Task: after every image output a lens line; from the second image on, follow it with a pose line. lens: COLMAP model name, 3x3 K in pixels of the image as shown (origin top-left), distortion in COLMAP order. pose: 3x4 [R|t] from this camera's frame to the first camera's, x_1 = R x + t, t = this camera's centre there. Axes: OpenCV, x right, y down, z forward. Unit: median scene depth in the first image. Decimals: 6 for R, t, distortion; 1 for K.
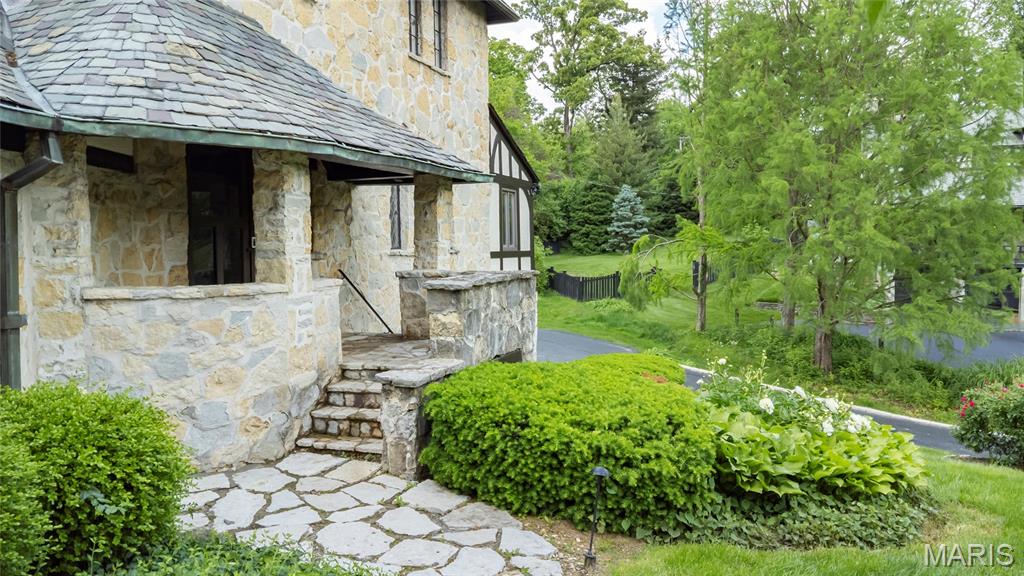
lens RADIAL K [[720.2, 0, 512.0], [0, 720.2, 288.0], [0, 0, 1]] dist [0.018338, -0.003689]
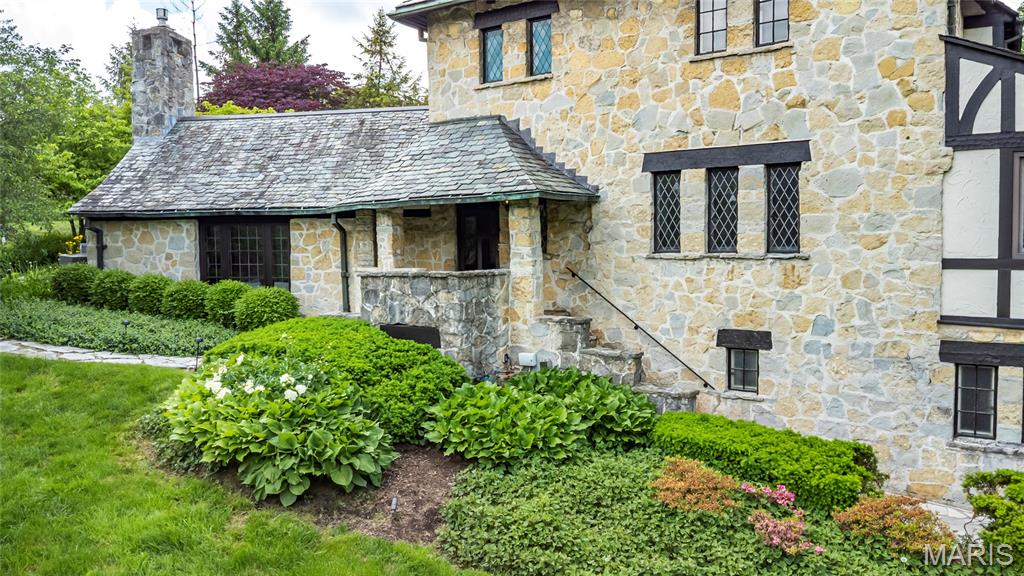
lens RADIAL K [[720.2, 0, 512.0], [0, 720.2, 288.0], [0, 0, 1]] dist [0.018338, -0.003689]
pose [[-0.205865, 0.073298, -0.975831, 1.124280], [-0.047923, 0.995239, 0.084866, -0.098581], [0.977406, 0.064236, -0.201372, 1.203949]]
